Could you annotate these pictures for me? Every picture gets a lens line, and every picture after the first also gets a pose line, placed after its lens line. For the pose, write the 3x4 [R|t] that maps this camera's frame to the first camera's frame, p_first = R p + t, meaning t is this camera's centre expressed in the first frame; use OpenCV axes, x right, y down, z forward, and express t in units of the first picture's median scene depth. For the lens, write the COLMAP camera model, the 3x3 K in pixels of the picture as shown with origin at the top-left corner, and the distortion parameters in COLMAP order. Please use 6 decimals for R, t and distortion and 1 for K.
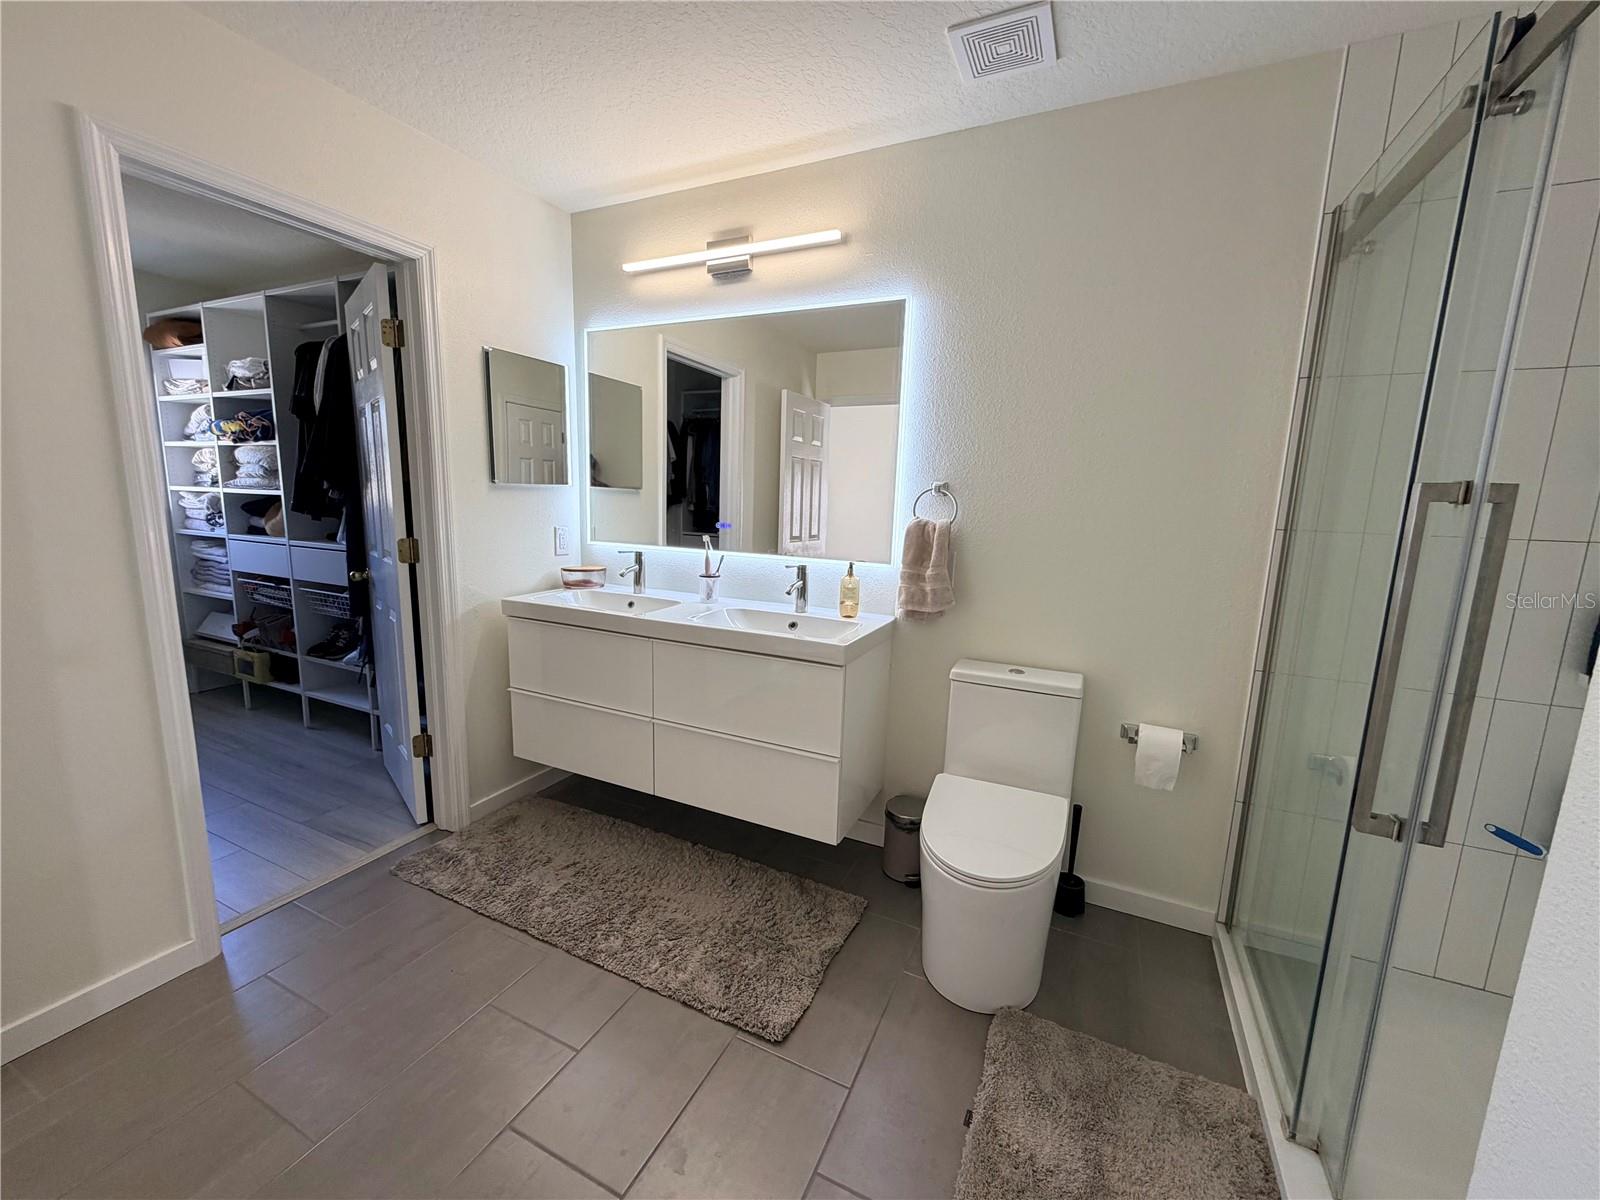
lens RADIAL K [[638.8, 0, 795.1], [0, 638.8, 603.2], [0, 0, 1]] dist [-0.000112, 0.000332]
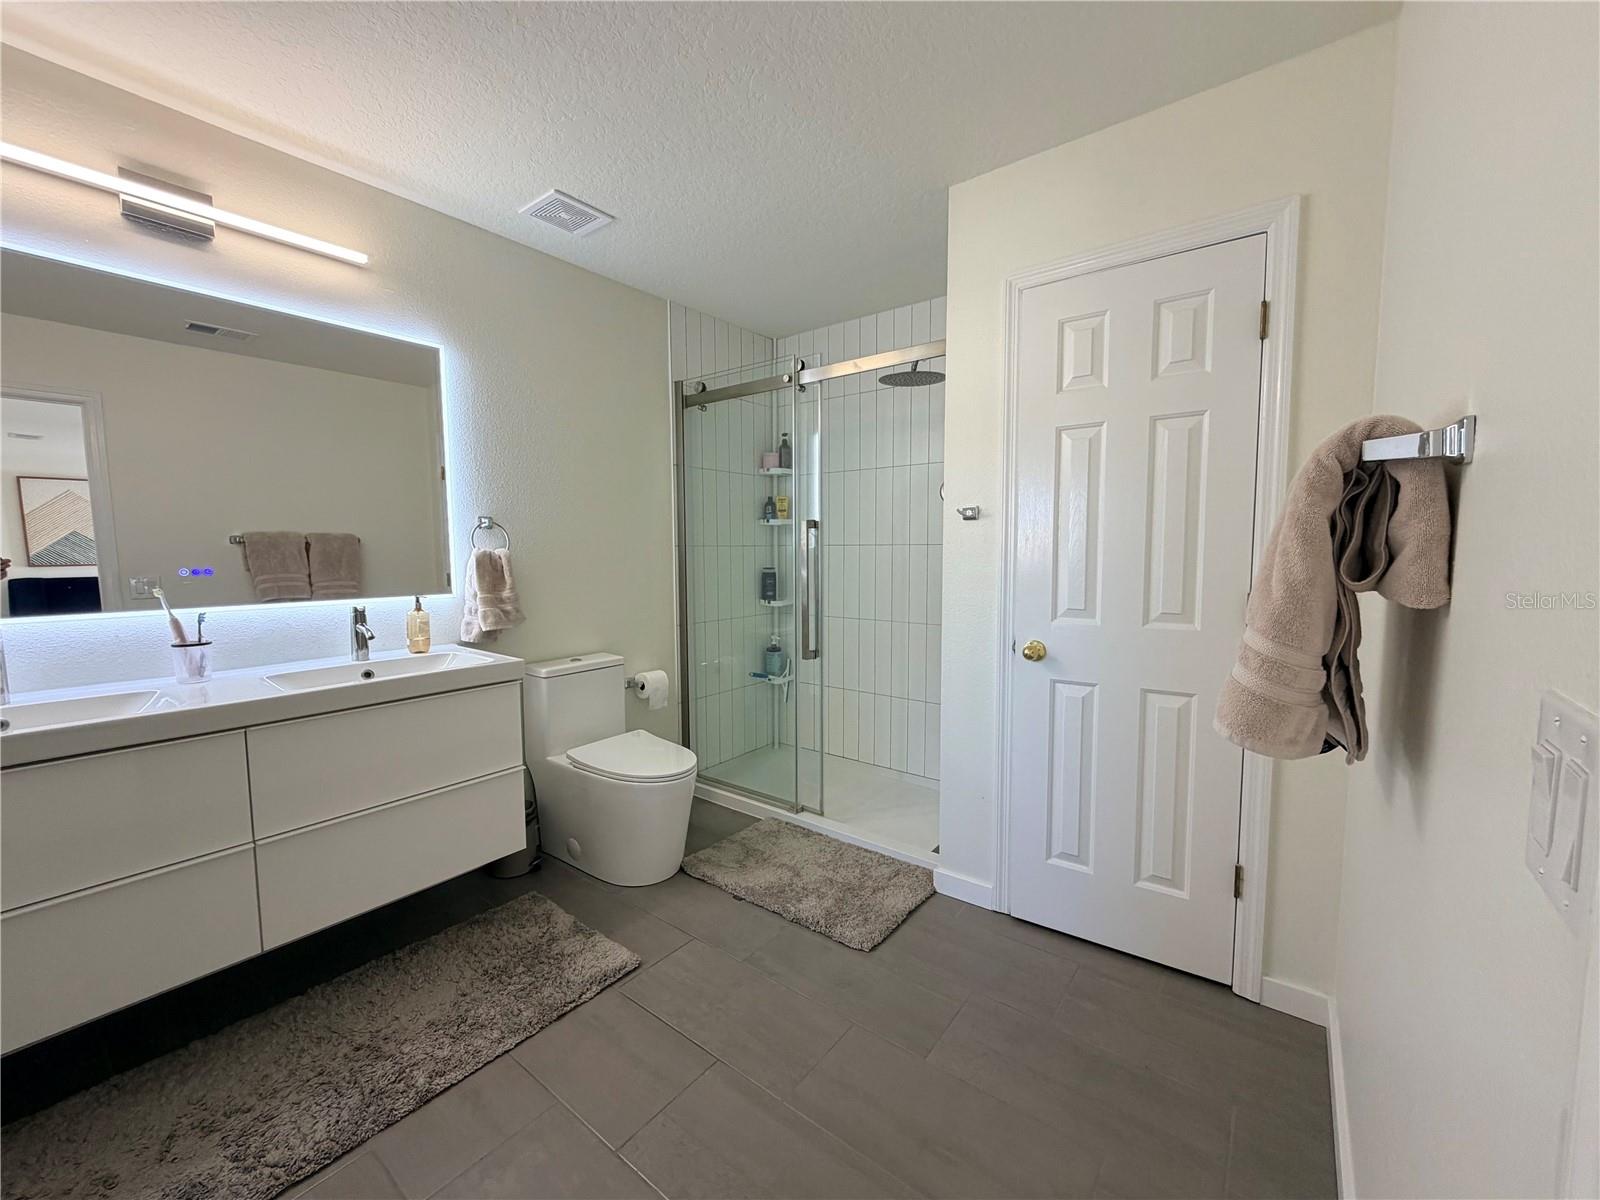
lens RADIAL K [[638.8, 0, 795.1], [0, 638.8, 603.2], [0, 0, 1]] dist [-0.000112, 0.000332]
pose [[0.212401, -0.113608, 0.970556, -0.796625], [0.174294, 0.981697, 0.076768, -0.029698], [-0.961513, 0.152856, 0.228314, 0.237105]]
